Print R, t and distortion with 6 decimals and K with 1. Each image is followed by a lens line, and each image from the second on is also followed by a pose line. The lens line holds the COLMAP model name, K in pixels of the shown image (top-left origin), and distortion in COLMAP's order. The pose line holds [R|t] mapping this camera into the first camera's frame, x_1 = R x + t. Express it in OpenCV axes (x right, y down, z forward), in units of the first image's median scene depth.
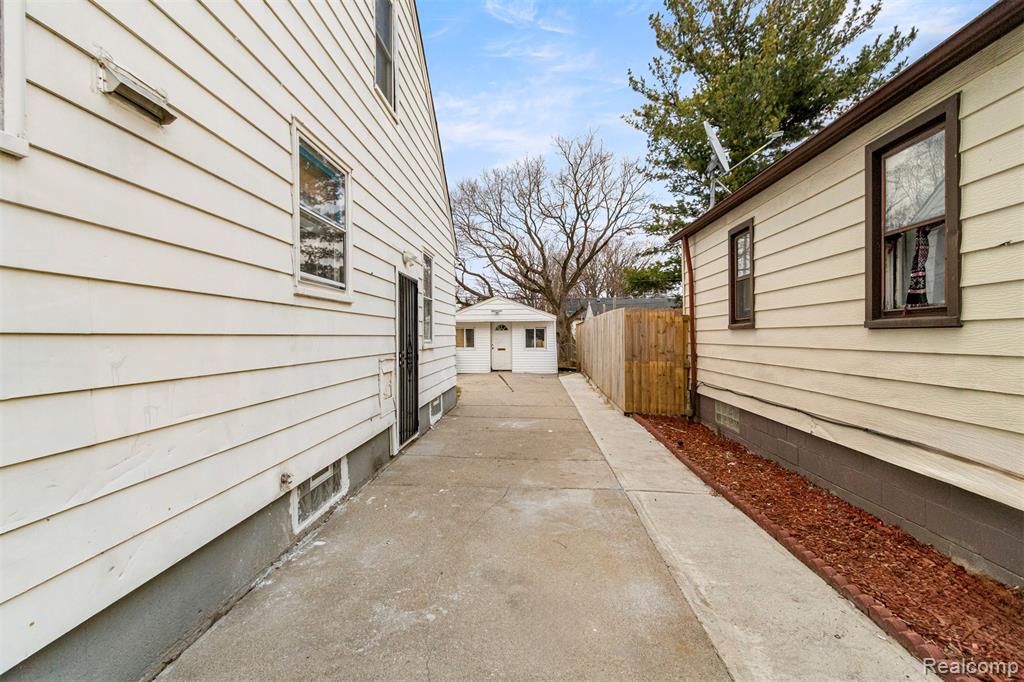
lens RADIAL K [[467.1, 0, 497.6], [0, 467.1, 336.3], [0, 0, 1]] dist [0.000398, 0.000173]
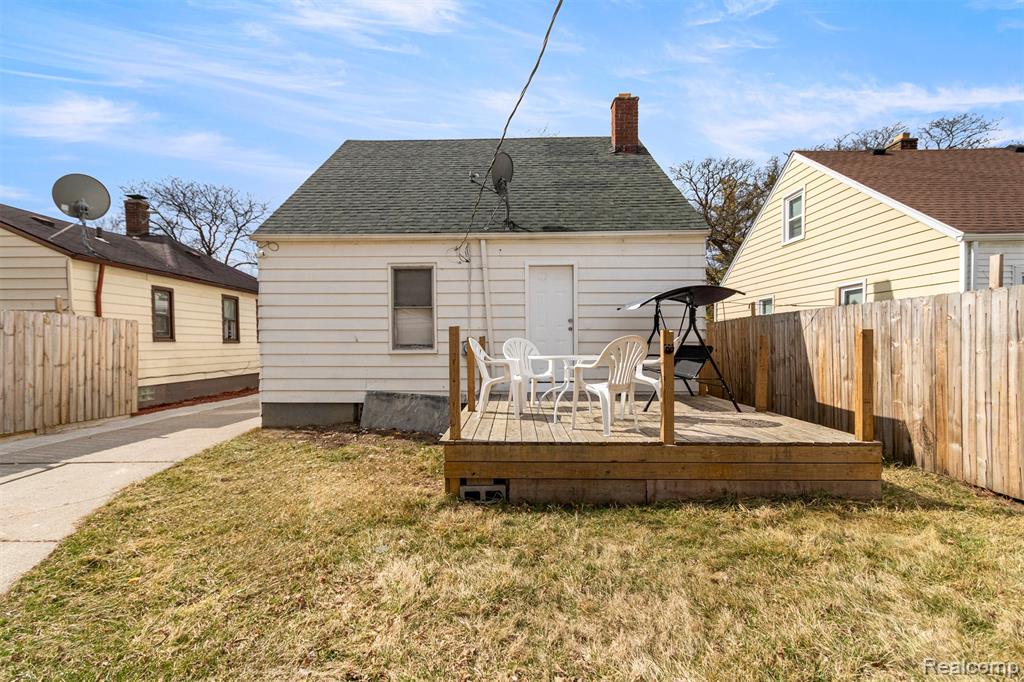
lens RADIAL K [[469.3, 0, 503.0], [0, 469.3, 347.1], [0, 0, 1]] dist [0.000599, -0.000196]
pose [[-0.998173, 0.007369, -0.059965, -0.234909], [0.007004, 0.999956, 0.006297, 0.001630], [0.060009, 0.005866, -0.998181, 0.947428]]
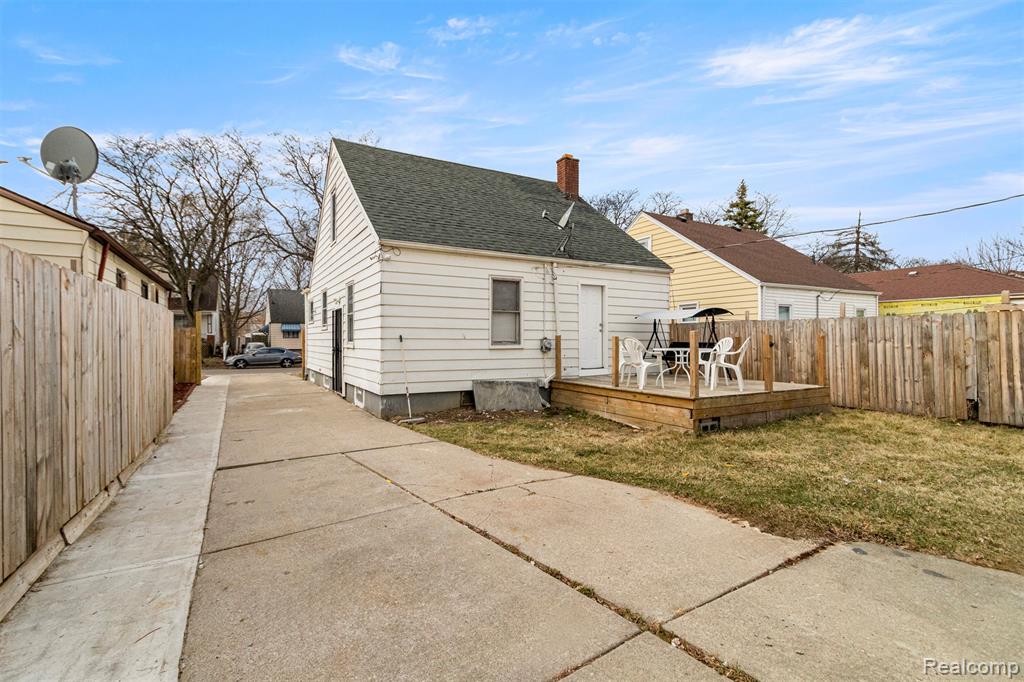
lens RADIAL K [[467.1, 0, 497.6], [0, 467.1, 336.3], [0, 0, 1]] dist [0.000398, 0.000173]
pose [[-0.832085, -0.001819, -0.554645, 0.109184], [0.003160, 0.999963, -0.008021, 0.000033], [0.554639, -0.008426, -0.832048, 0.950664]]
